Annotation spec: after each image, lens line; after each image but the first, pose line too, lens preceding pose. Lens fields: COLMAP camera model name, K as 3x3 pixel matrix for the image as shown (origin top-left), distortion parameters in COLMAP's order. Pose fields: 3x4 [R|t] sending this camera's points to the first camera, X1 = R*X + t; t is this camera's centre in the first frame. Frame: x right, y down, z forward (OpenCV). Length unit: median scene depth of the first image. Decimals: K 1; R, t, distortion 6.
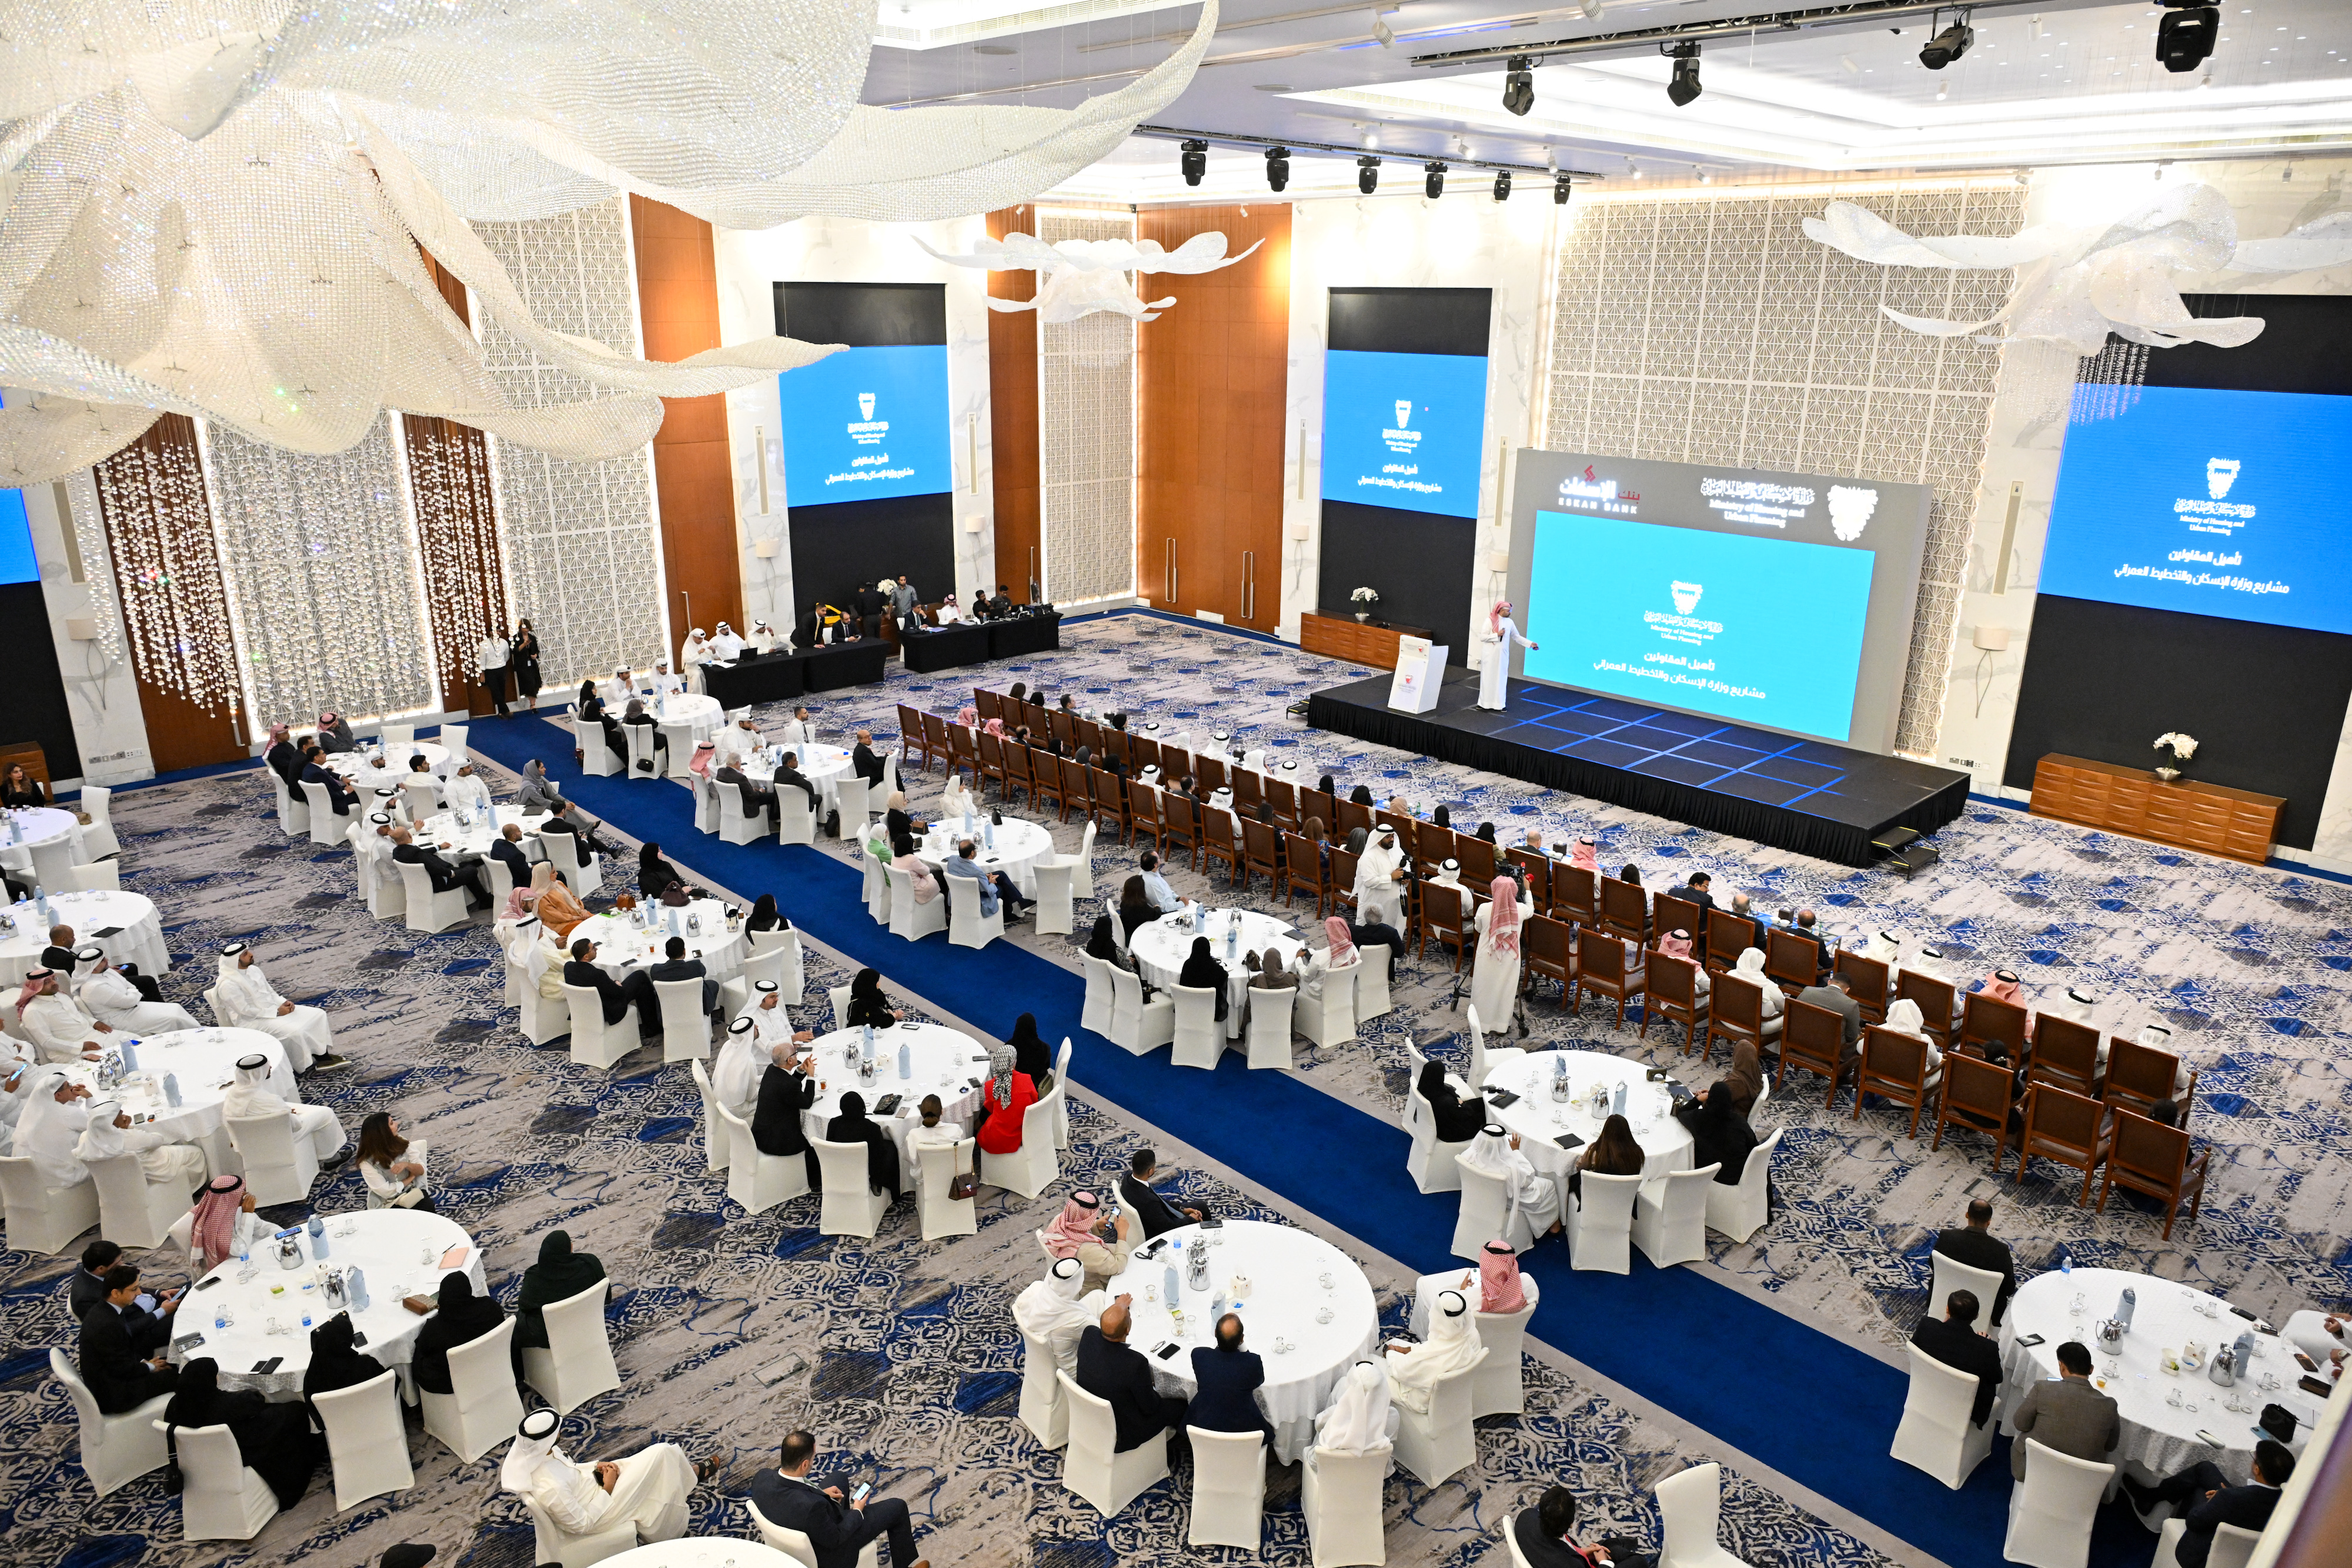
lens RADIAL K [[1563.2, 0, 1178.6], [0, 1563.2, 793.0], [0, 0, 1]] dist [-0.001427, -0.000694]
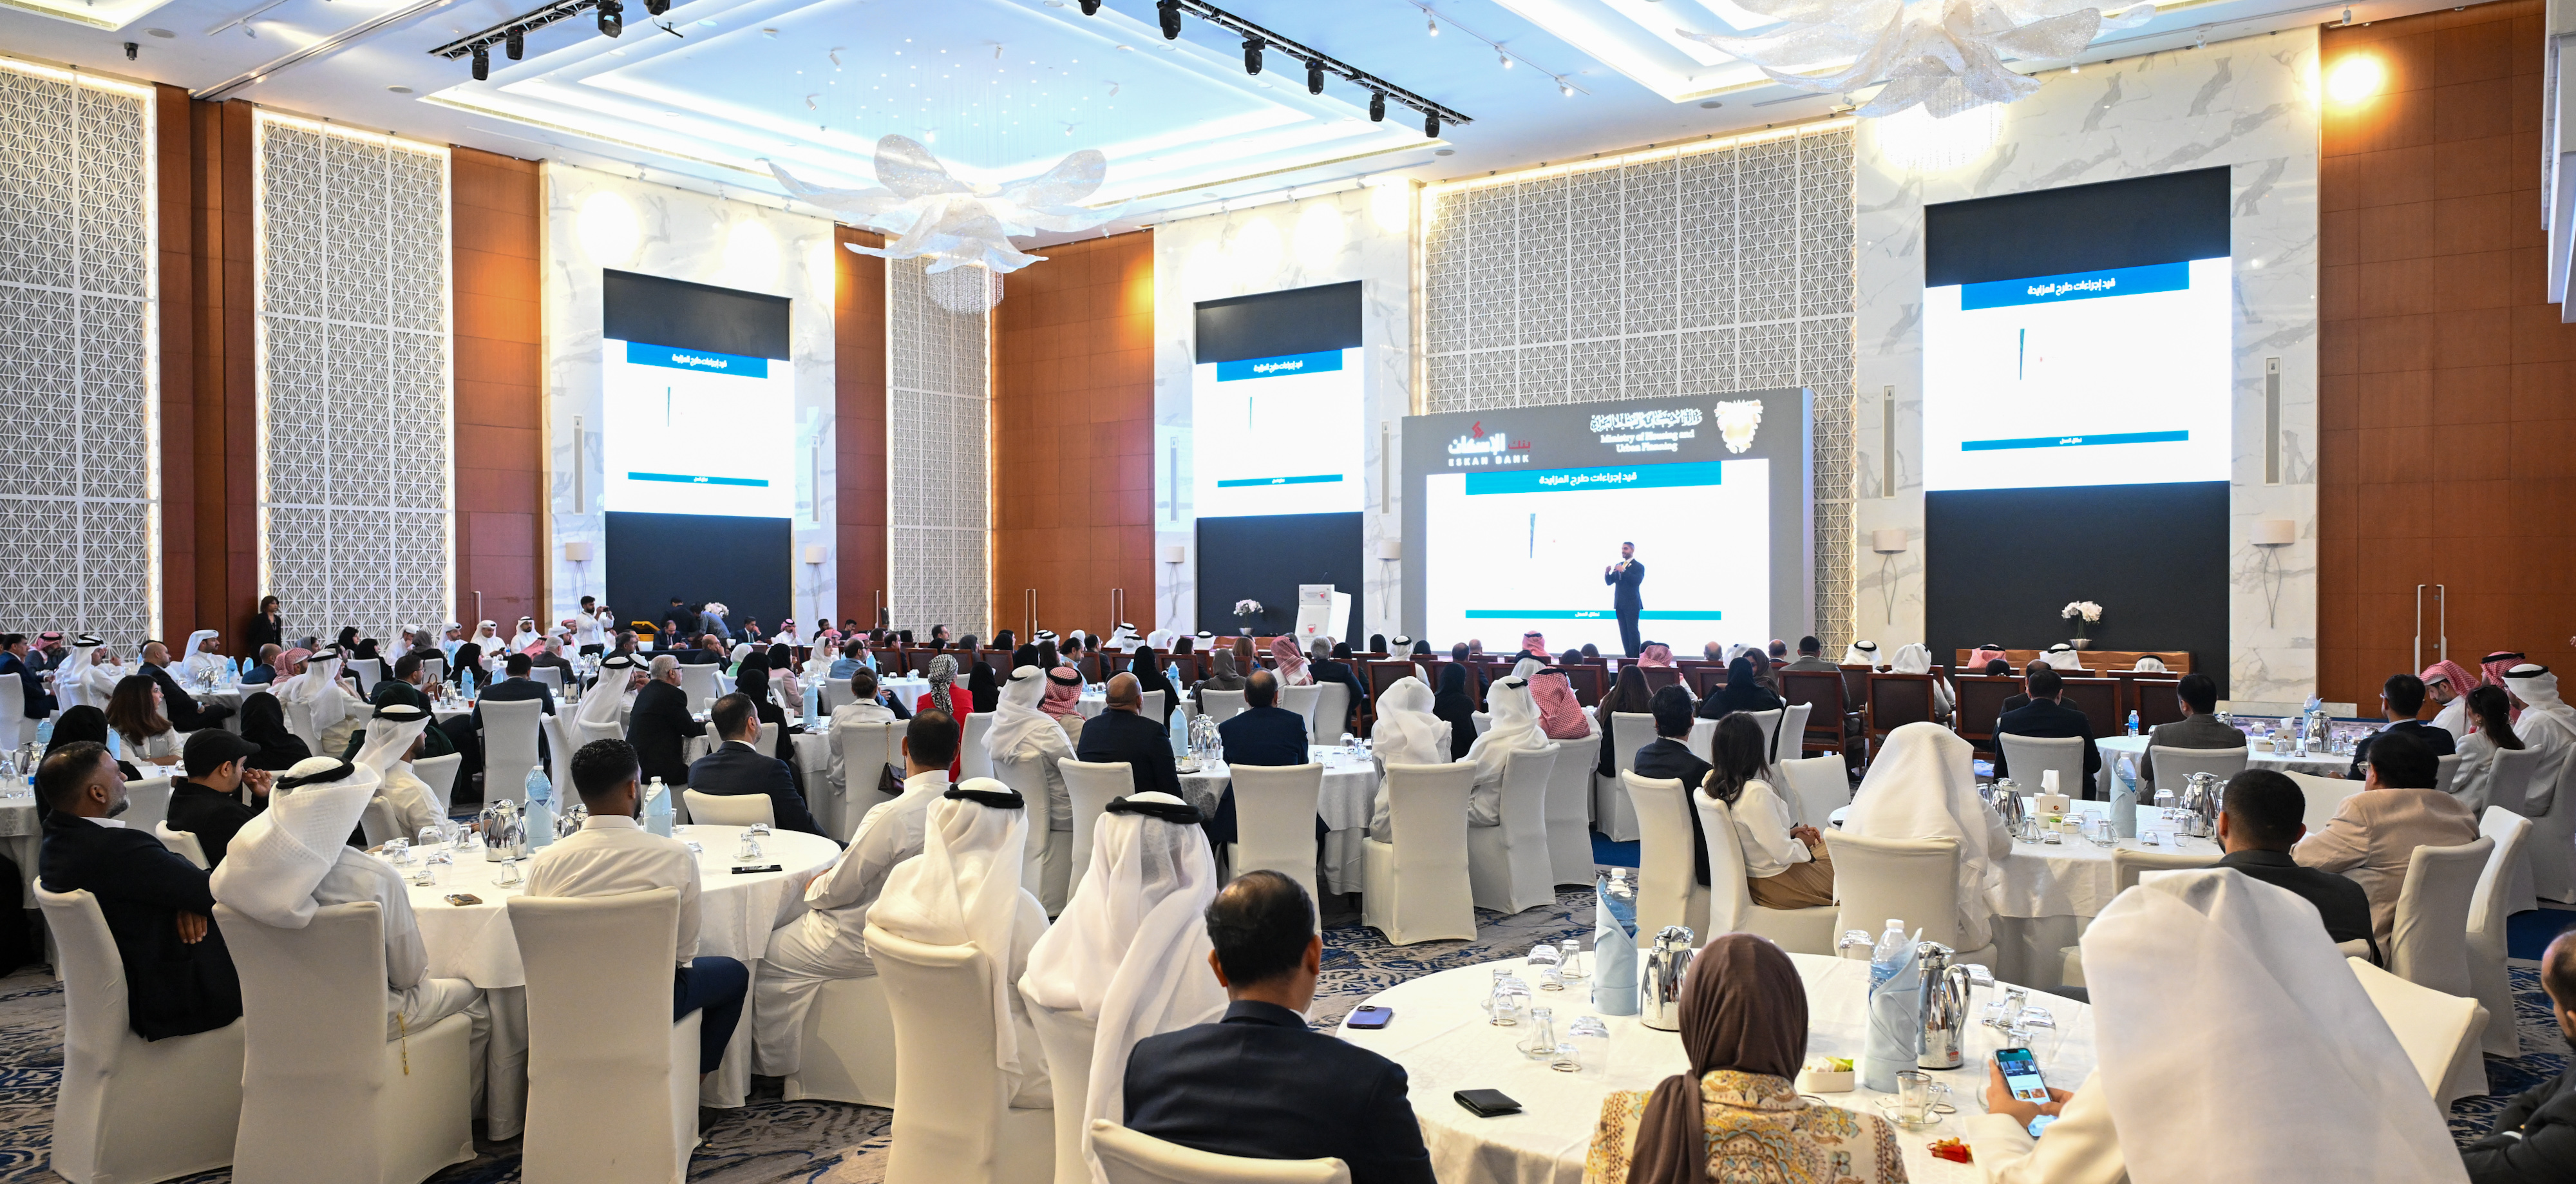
lens RADIAL K [[1711.0, 0, 1286.0], [0, 1711.0, 582.3], [0, 0, 1]] dist [-0.007006, -0.000624]
pose [[0.985122, -0.013370, 0.171337, -0.040594], [0.065155, 0.951598, -0.300361, 0.202777], [-0.159028, 0.307056, 0.938311, 0.042873]]
